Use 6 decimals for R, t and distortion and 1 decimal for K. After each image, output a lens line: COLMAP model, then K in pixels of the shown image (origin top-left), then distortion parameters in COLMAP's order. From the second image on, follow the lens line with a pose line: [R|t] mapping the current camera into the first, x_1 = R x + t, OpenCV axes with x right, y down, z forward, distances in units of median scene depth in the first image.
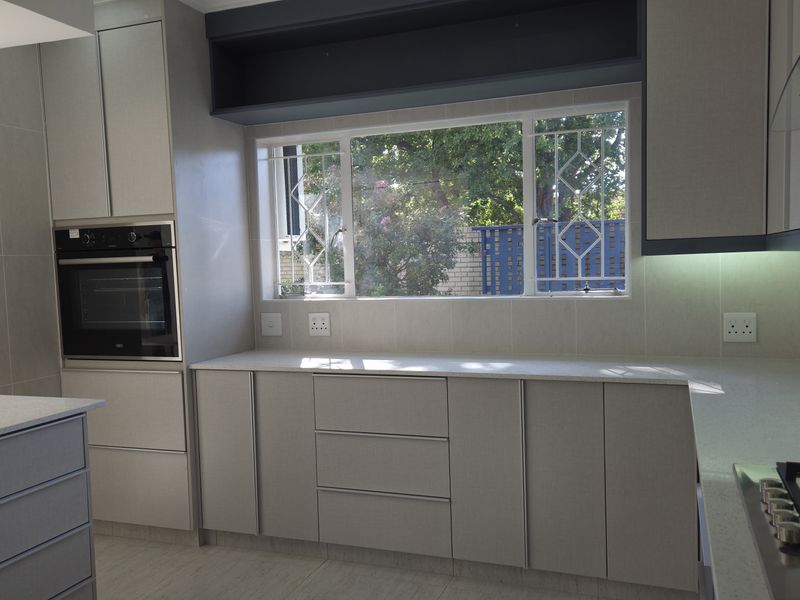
lens RADIAL K [[711.5, 0, 399.8], [0, 711.5, 301.6], [0, 0, 1]] dist [0.074752, -0.029399]
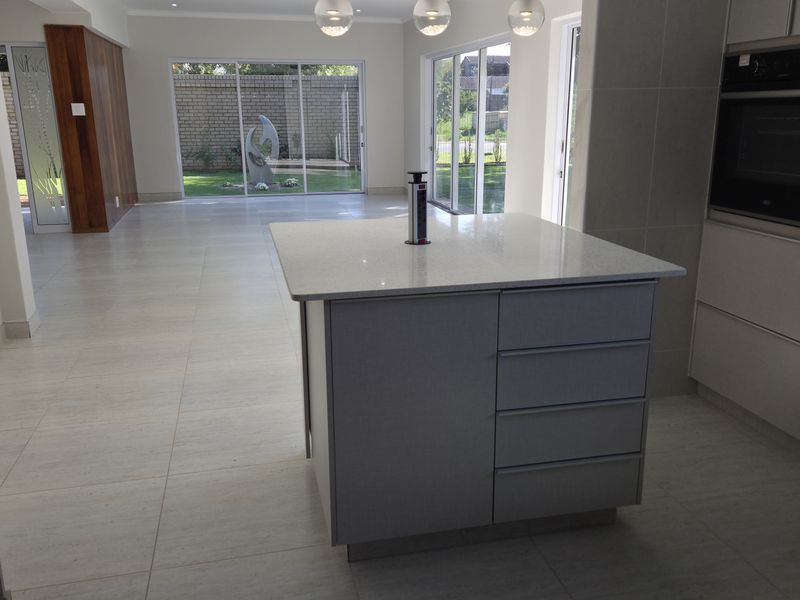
lens RADIAL K [[711.5, 0, 398.3], [0, 711.5, 300.0], [0, 0, 1]] dist [0.074752, -0.029399]
pose [[0.560603, 0.241681, -0.792032, 0.056489], [-0.057878, 0.965559, 0.253665, -0.016596], [0.826060, -0.096364, 0.555283, 0.175548]]
